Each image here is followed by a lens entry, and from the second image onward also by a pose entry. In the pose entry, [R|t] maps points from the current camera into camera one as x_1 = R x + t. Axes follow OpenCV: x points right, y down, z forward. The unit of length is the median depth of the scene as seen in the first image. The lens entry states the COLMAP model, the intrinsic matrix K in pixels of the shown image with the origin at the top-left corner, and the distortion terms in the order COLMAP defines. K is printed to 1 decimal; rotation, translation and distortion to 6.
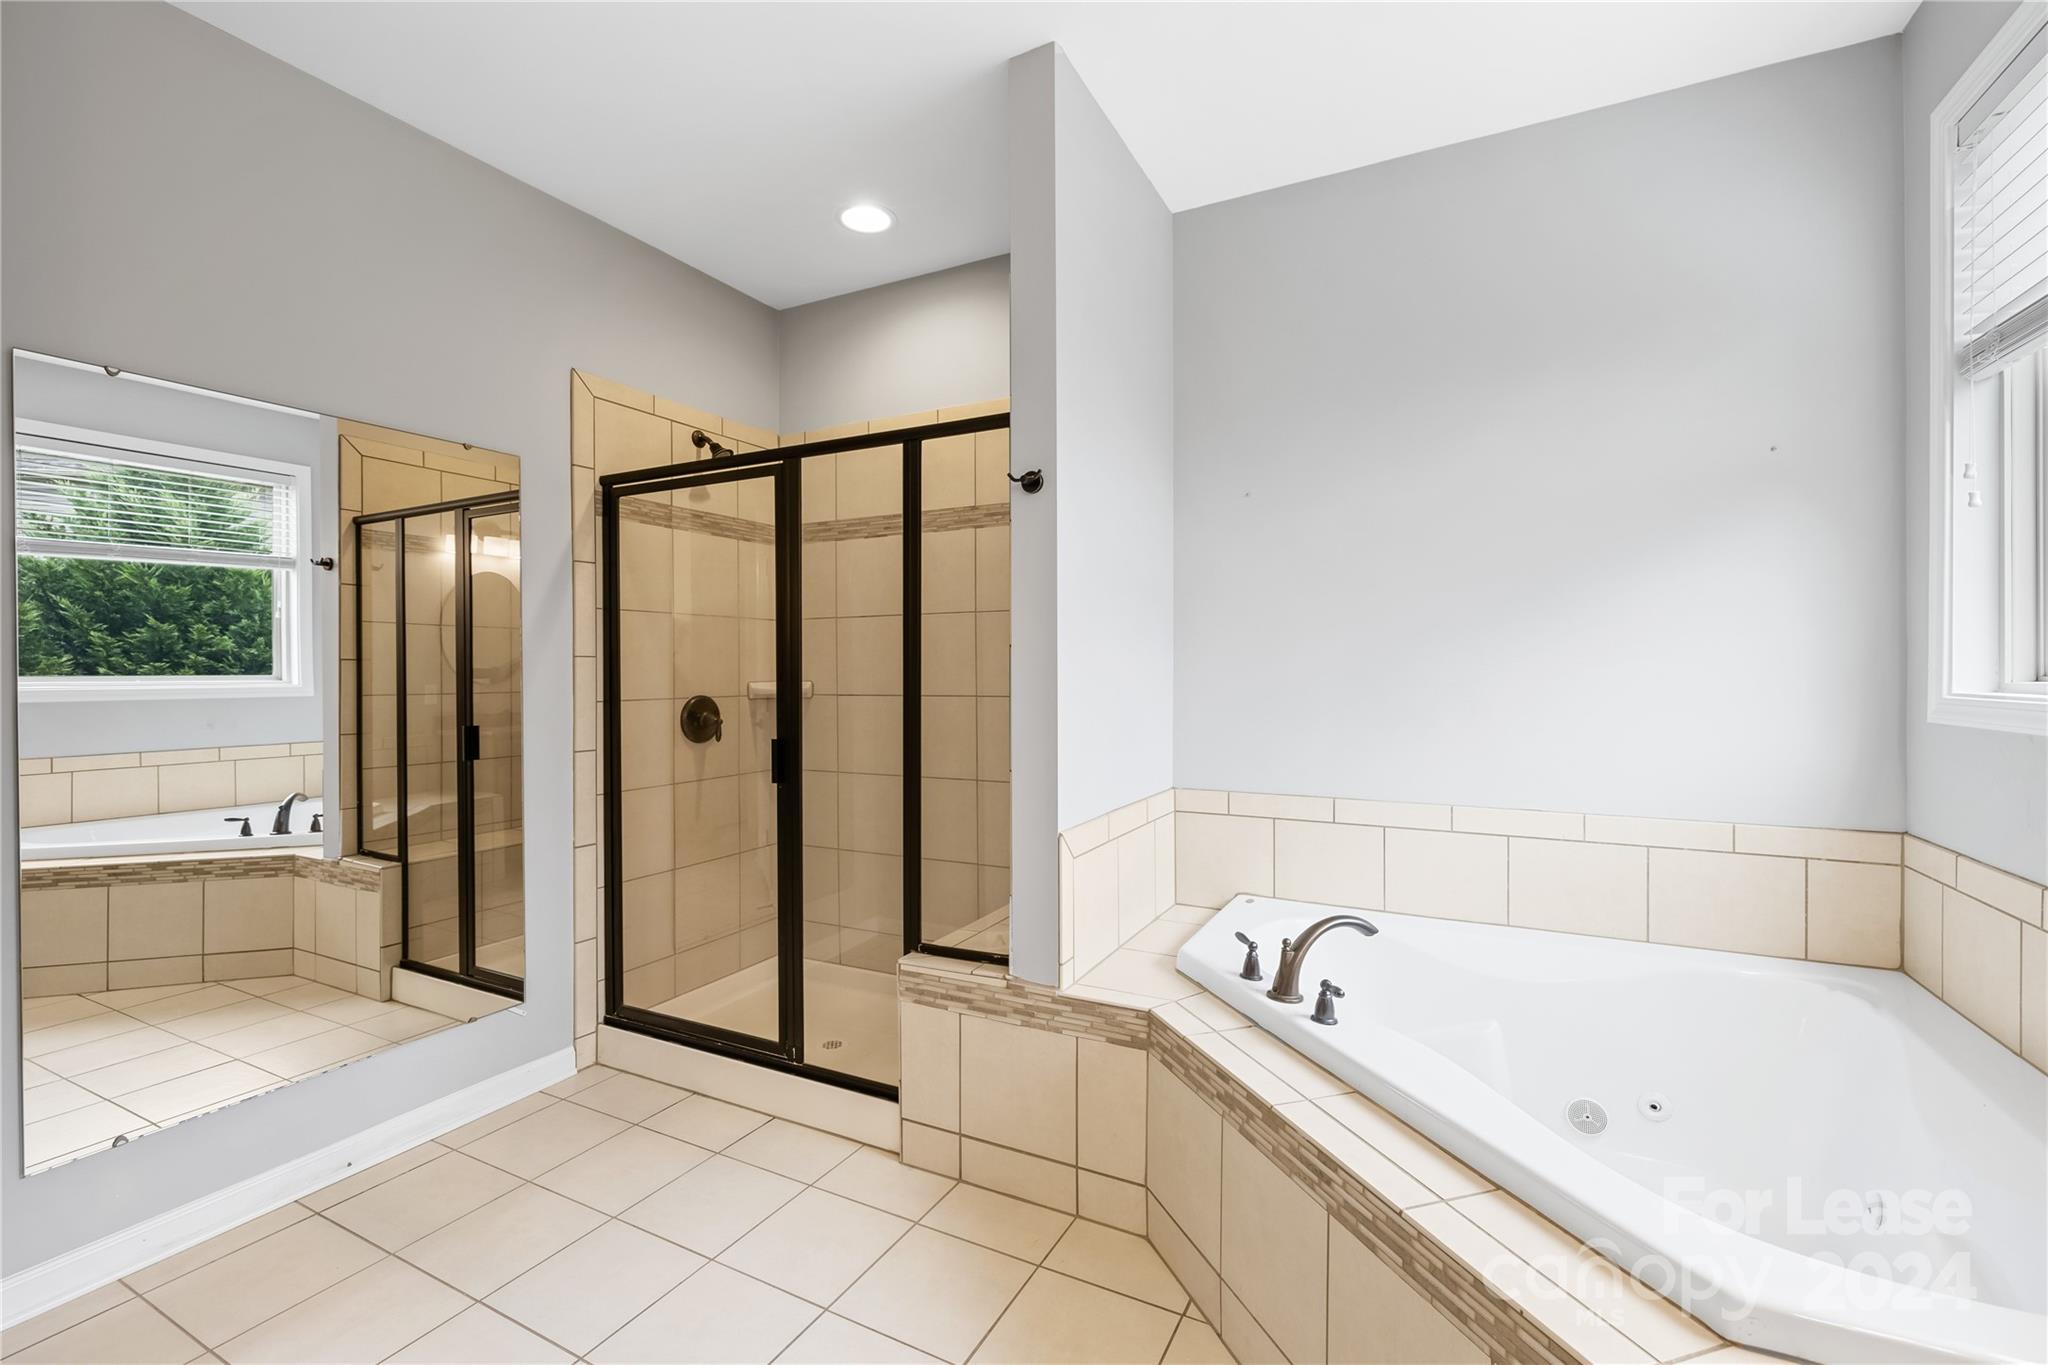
lens RADIAL K [[869.5, 0, 1039.2], [0, 869.5, 671.4], [0, 0, 1]] dist [0.003792, 0.000162]
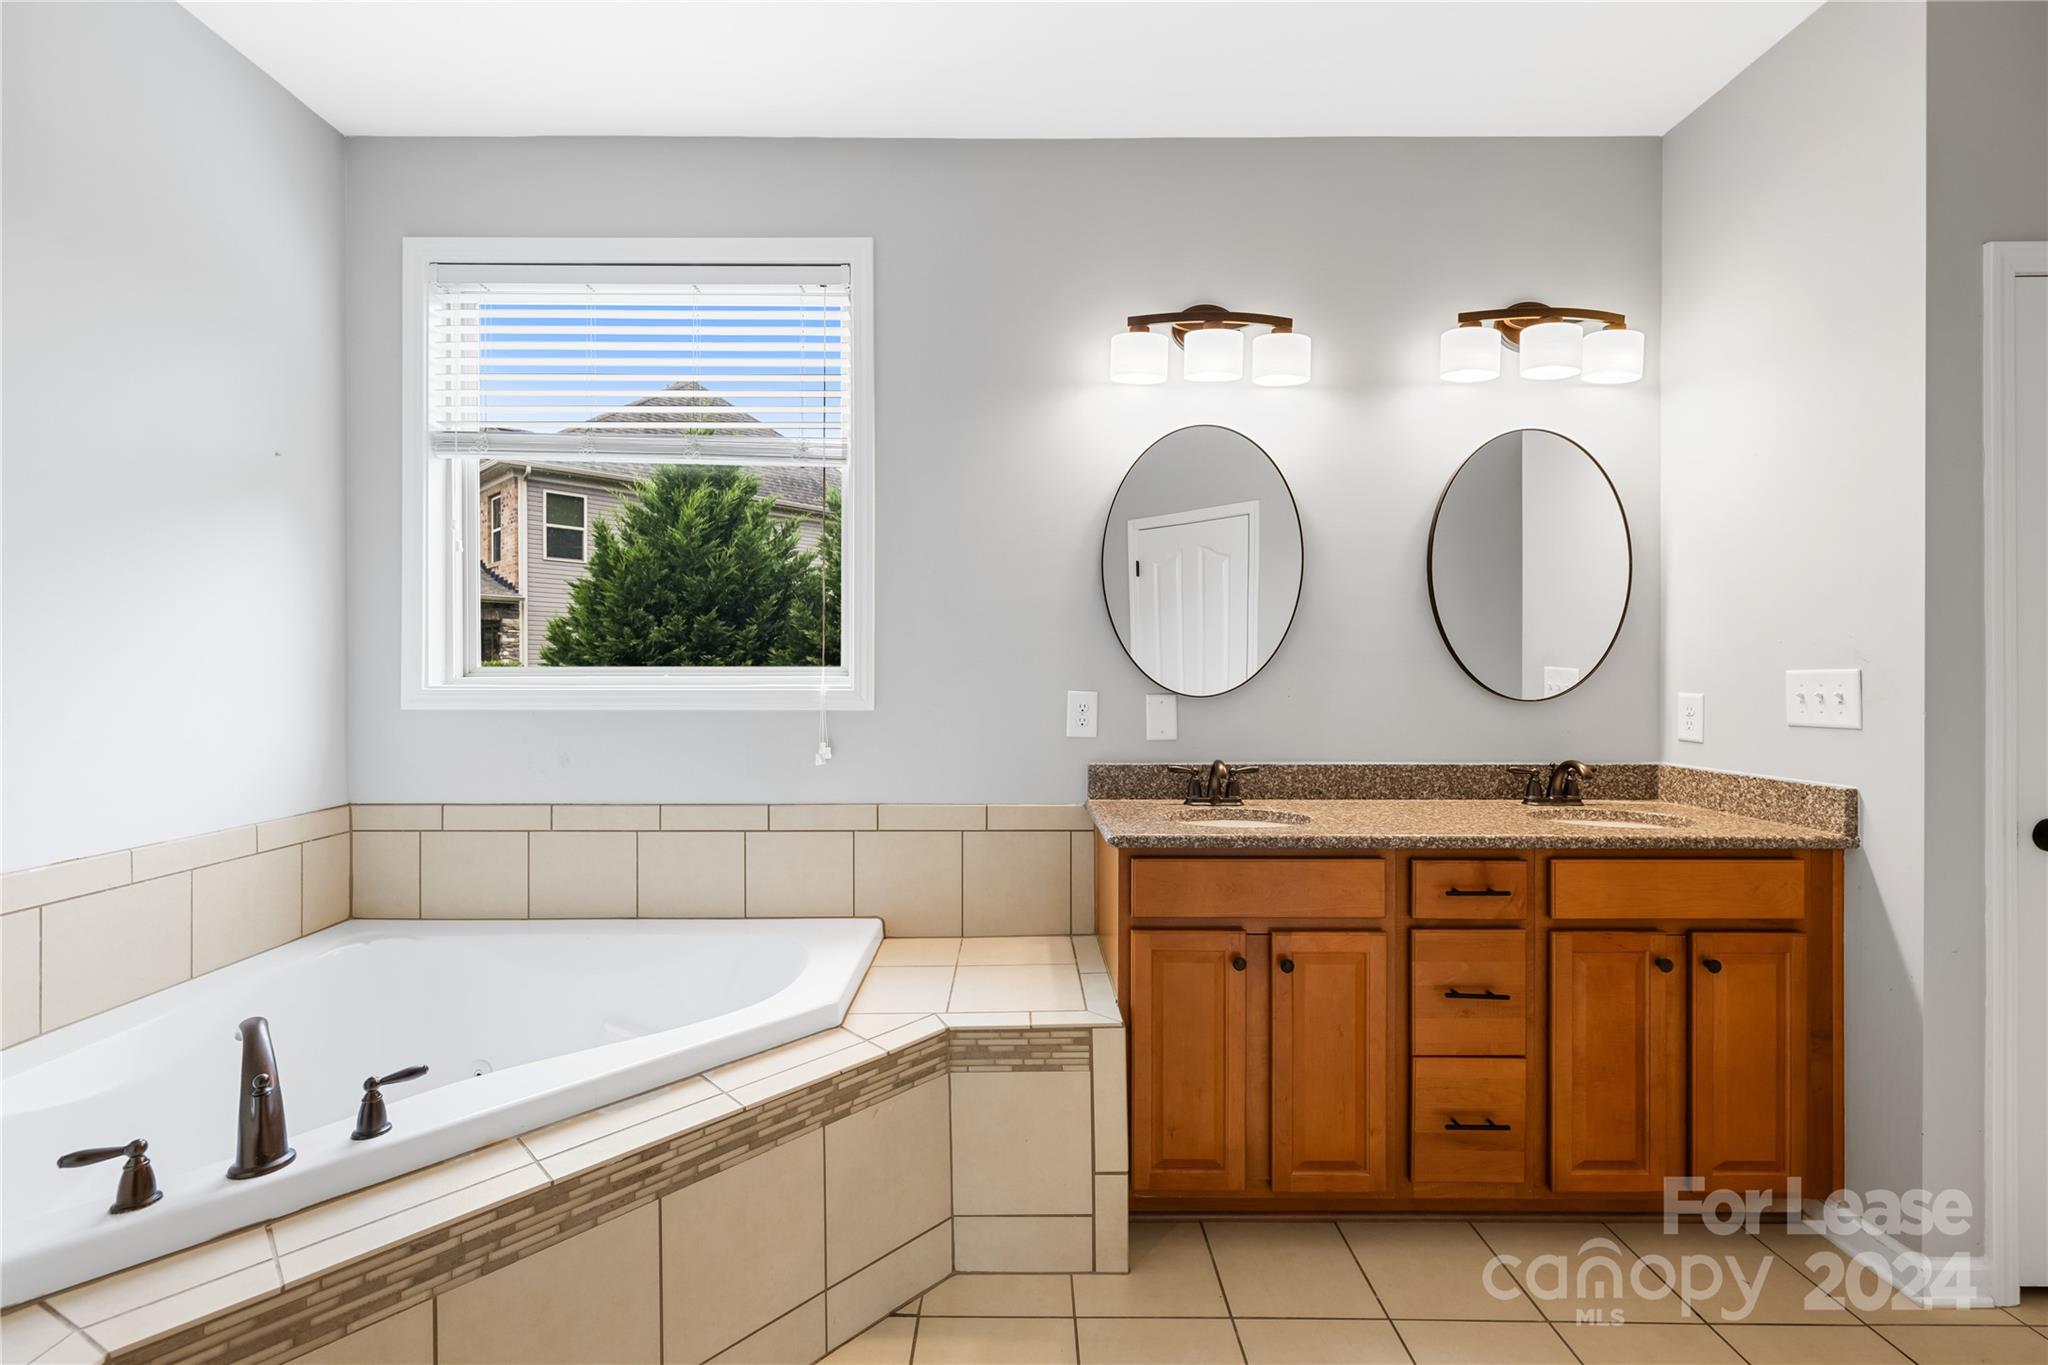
lens RADIAL K [[869.5, 0, 1030.2], [0, 869.5, 681.7], [0, 0, 1]] dist [0.003792, 0.000162]
pose [[-0.455660, -0.007036, 0.890126, -0.564199], [0.000090, 0.999968, 0.007950, 0.007660], [-0.890154, 0.003703, -0.455645, 0.793282]]
